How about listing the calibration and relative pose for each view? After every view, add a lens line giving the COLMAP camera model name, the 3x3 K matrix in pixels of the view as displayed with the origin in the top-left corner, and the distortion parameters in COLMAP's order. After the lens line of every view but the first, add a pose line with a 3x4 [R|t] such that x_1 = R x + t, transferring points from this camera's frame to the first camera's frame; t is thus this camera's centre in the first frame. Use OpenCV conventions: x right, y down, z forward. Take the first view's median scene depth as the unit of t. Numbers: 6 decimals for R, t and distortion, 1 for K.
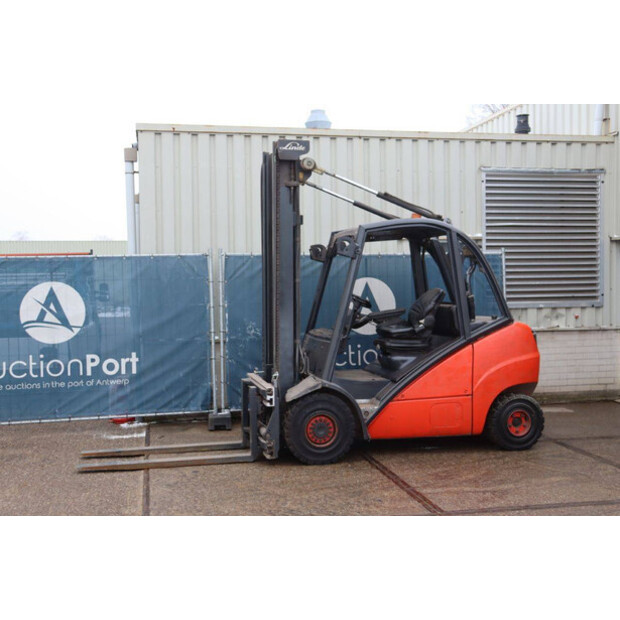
lens RADIAL K [[758.1, 0, 308.3], [0, 758.1, 300.4], [0, 0, 1]] dist [0.005448, 0.059065]
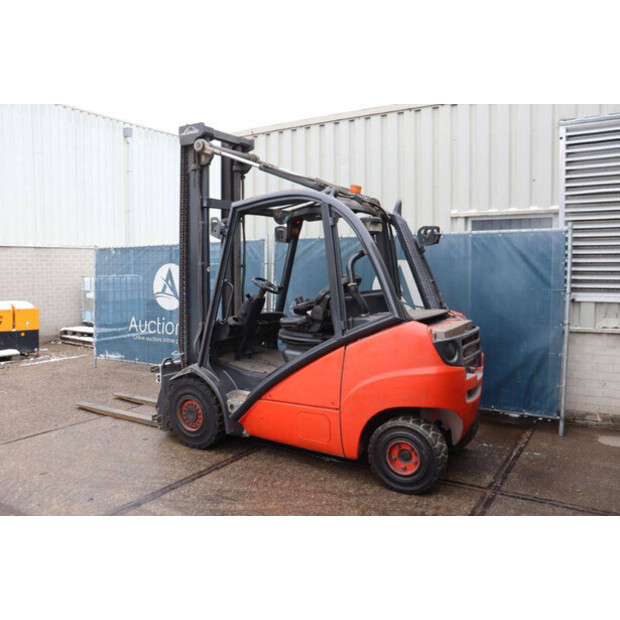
lens RADIAL K [[535.6, 0, 308.5], [0, 535.6, 305.9], [0, 0, 1]] dist [-0.166594, 0.173313]
pose [[0.720534, 0.059415, -0.690869, 0.481449], [-0.019839, 0.997681, 0.065111, -0.015737], [0.693136, -0.033208, 0.720042, 0.492052]]
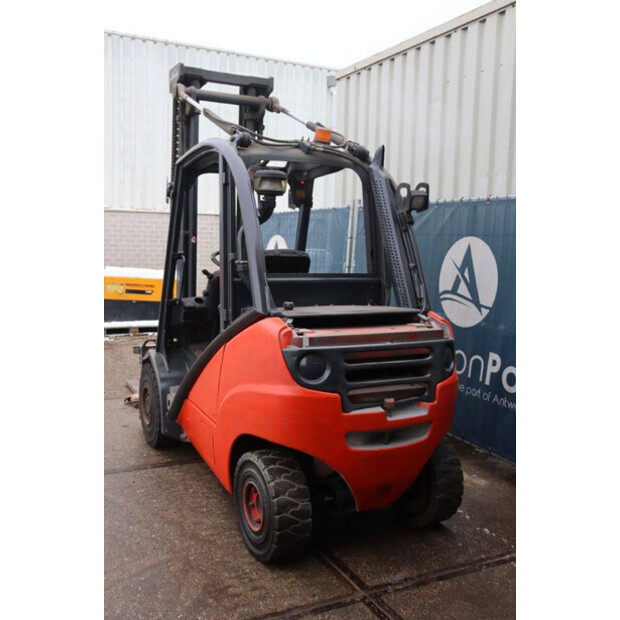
lens RADIAL K [[645.3, 0, 305.0], [0, 645.3, 311.8], [0, 0, 1]] dist [-0.117852, 0.252092]
pose [[0.248279, 0.125307, -0.960550, 0.604637], [-0.054766, 0.991828, 0.115231, -0.023672], [0.967139, 0.023996, 0.253113, 0.792862]]
